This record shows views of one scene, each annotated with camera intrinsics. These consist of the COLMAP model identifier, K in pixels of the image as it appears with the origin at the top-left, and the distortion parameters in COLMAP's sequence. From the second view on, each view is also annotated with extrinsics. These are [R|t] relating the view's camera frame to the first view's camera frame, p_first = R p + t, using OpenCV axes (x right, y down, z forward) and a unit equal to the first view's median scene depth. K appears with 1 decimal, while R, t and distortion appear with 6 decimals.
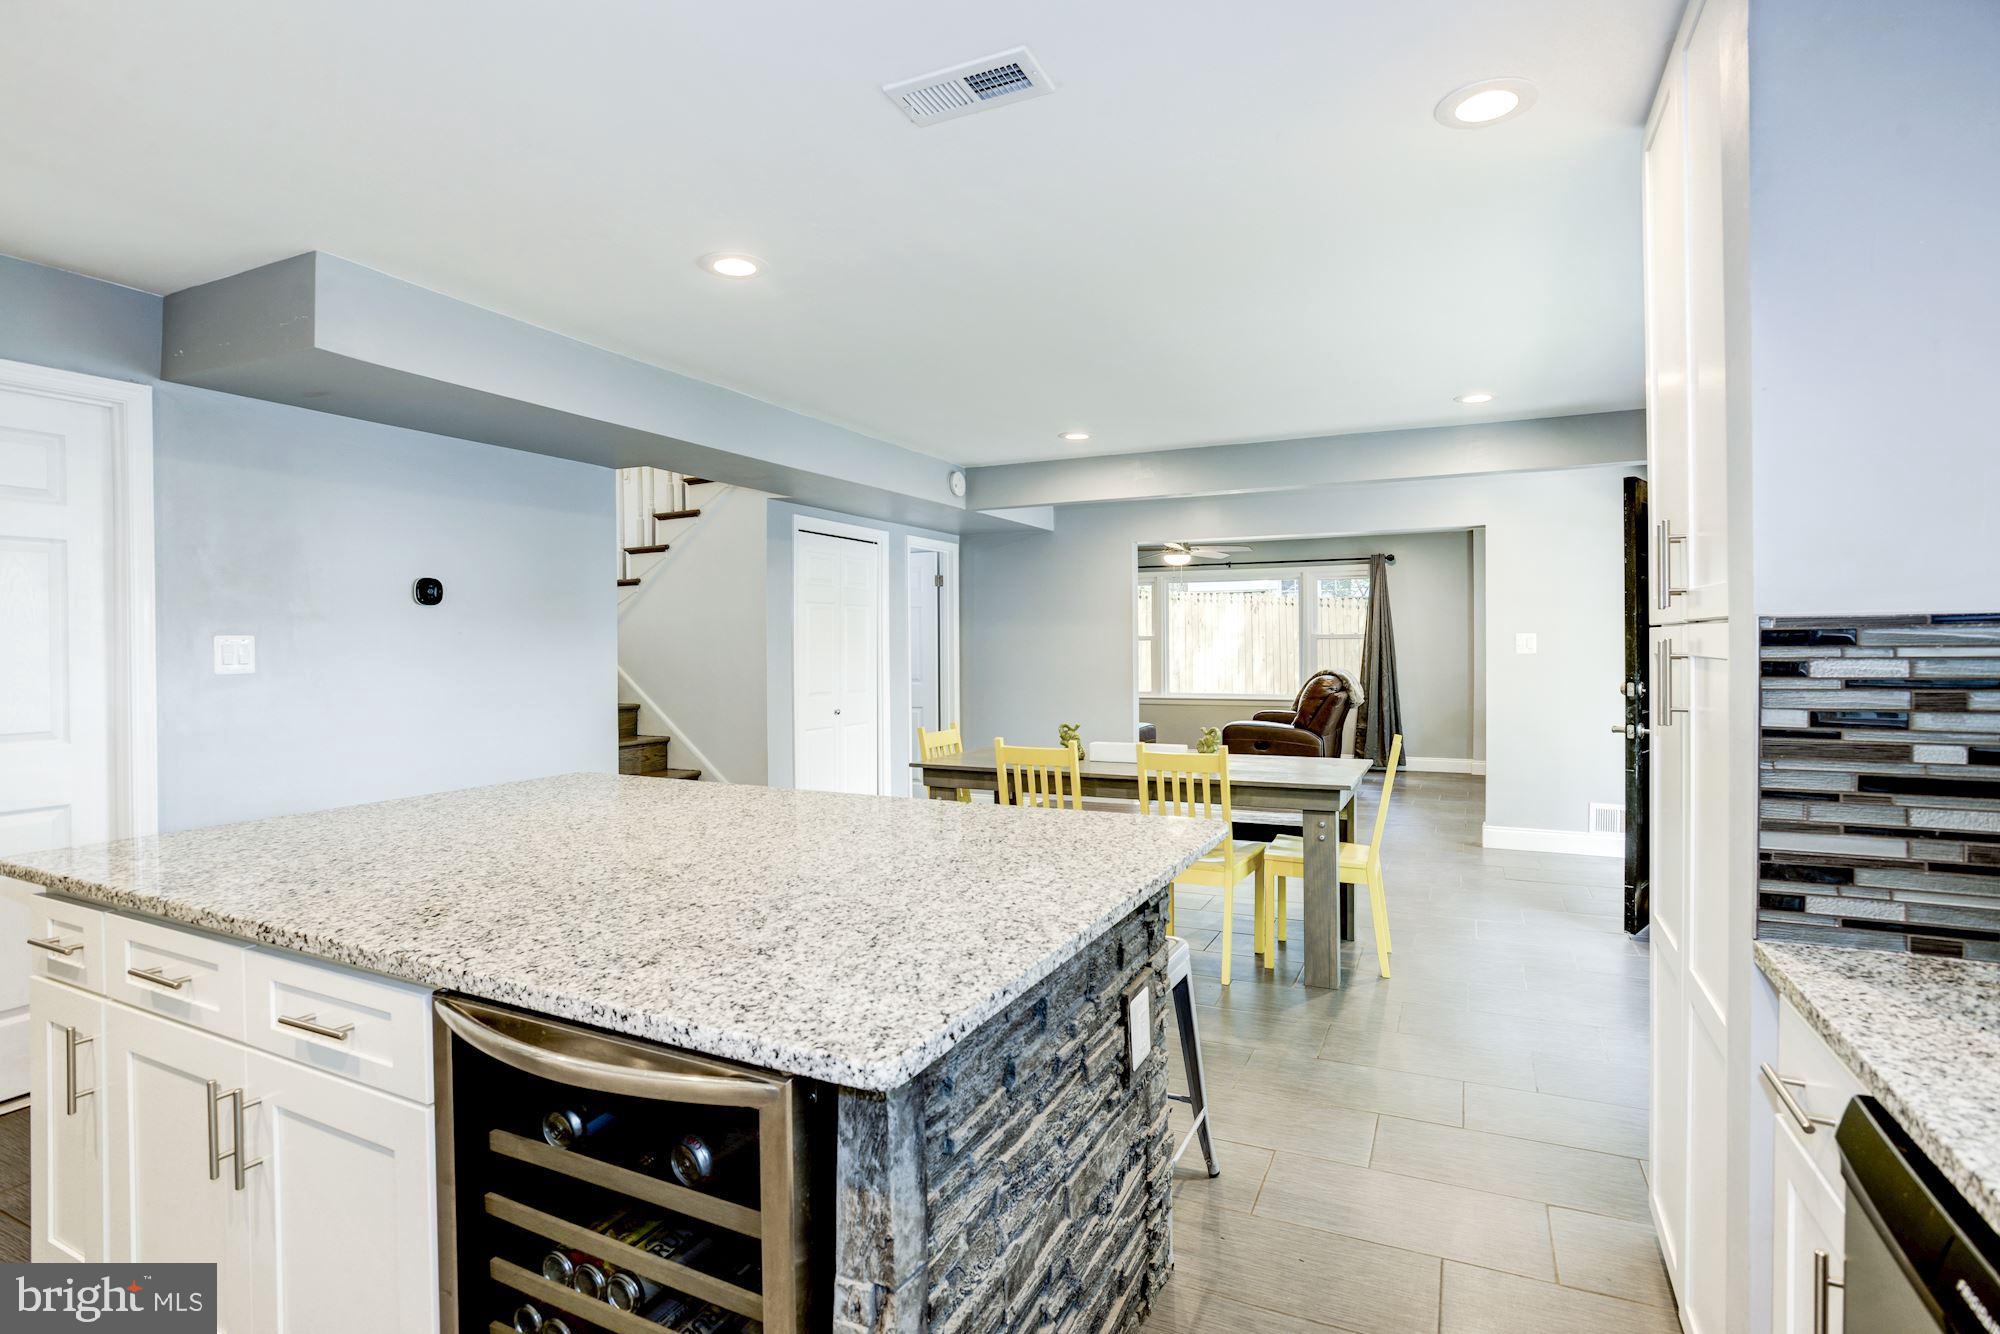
lens RADIAL K [[963.6, 0, 999.9], [0, 963.6, 658.0], [0, 0, 1]] dist [-0.048083, 0.023304]
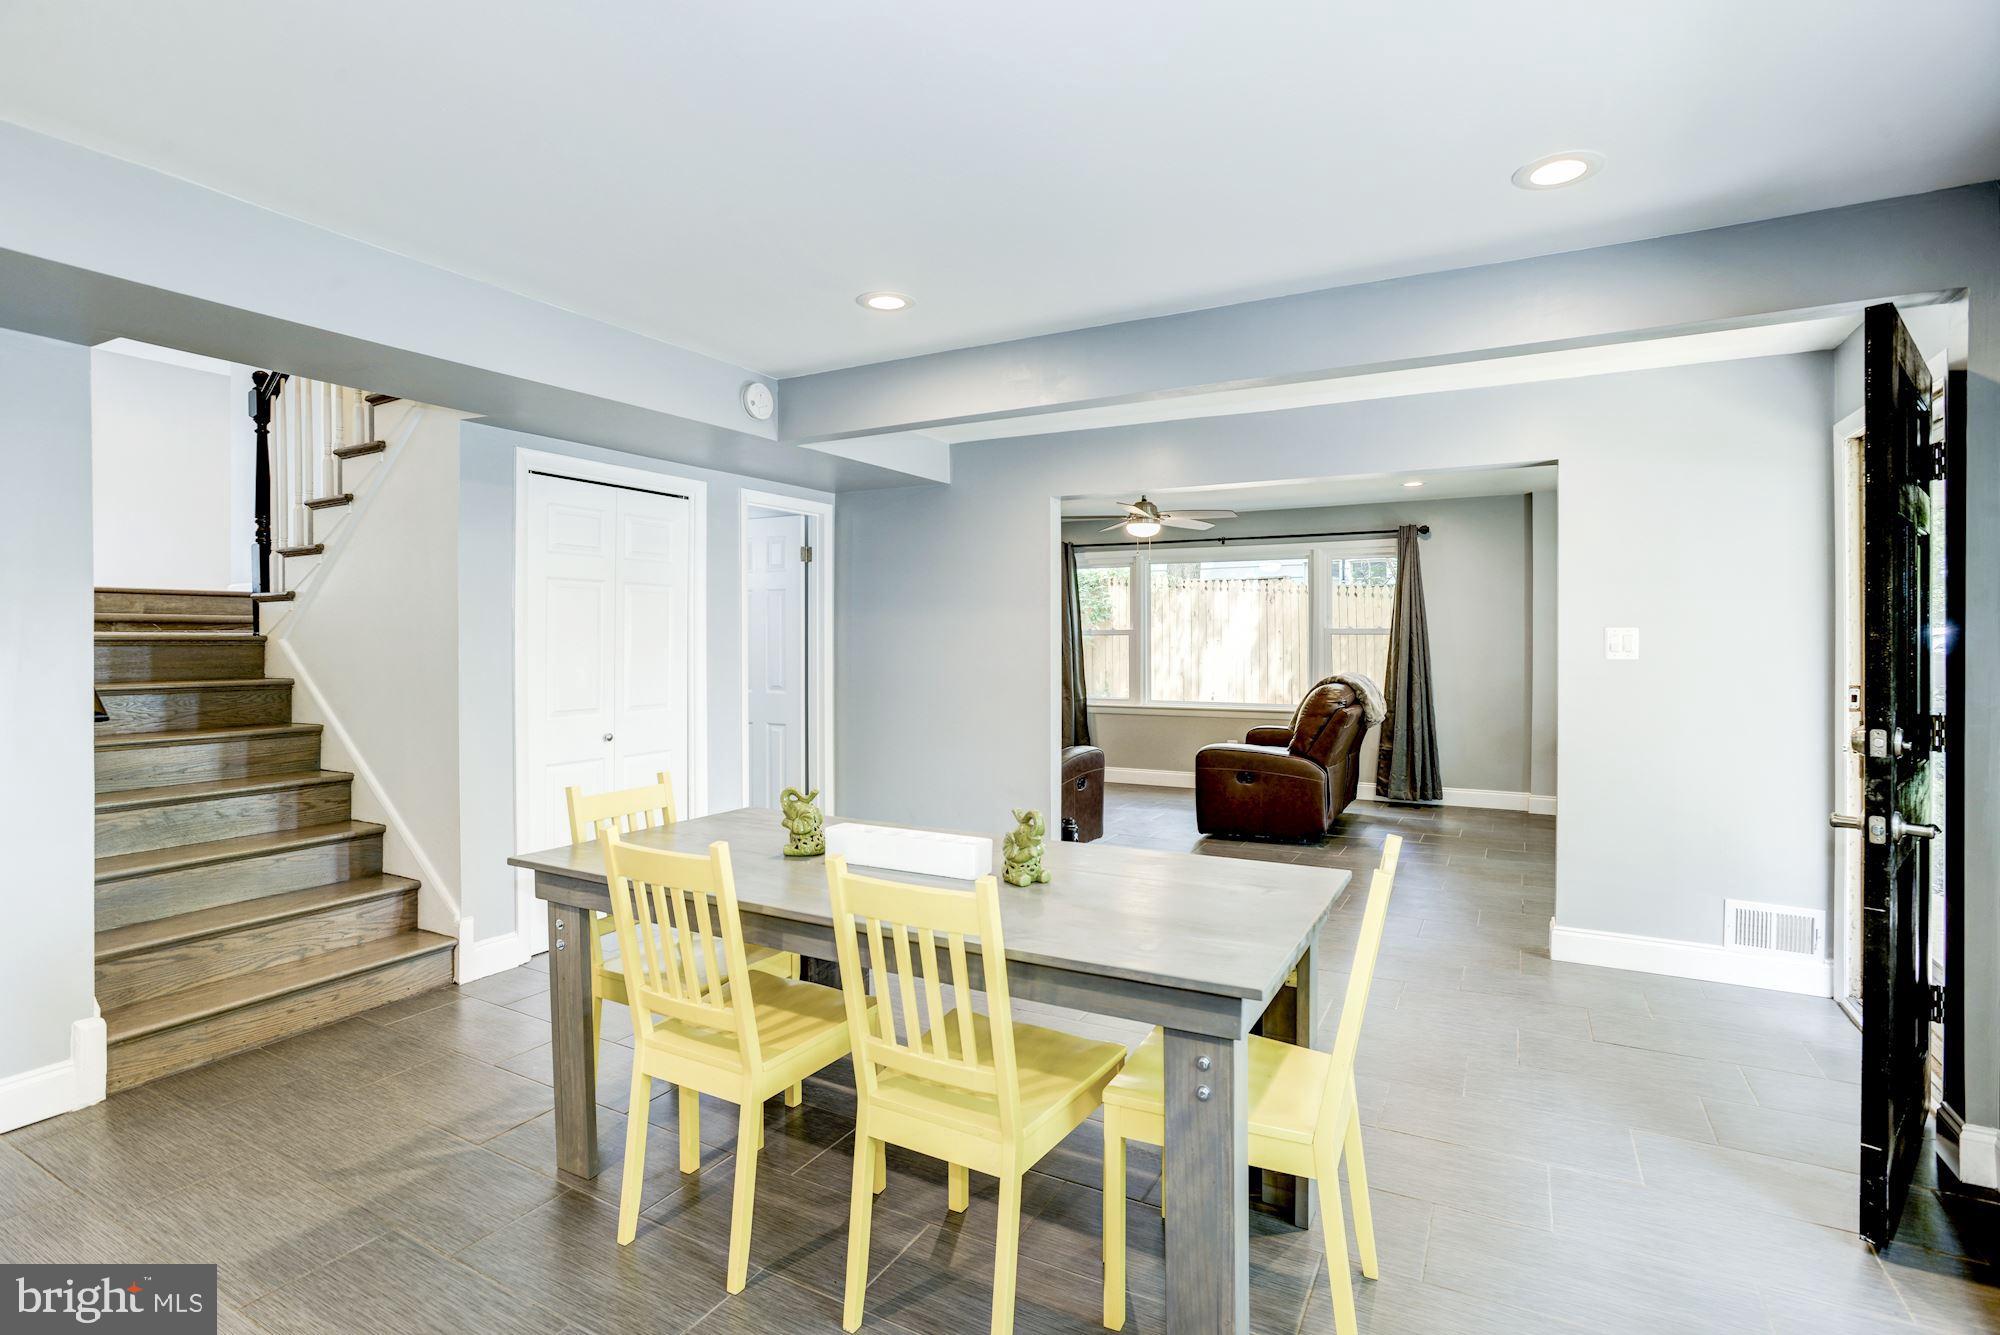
lens RADIAL K [[1038.3, 0, 997.7], [0, 1038.3, 659.1], [0, 0, 1]] dist [-0.048327, 0.029071]
pose [[0.999886, 0.004623, -0.014355, 0.095346], [-0.004540, 0.999973, 0.005848, -0.004723], [0.014381, -0.005782, 0.999880, 0.203049]]
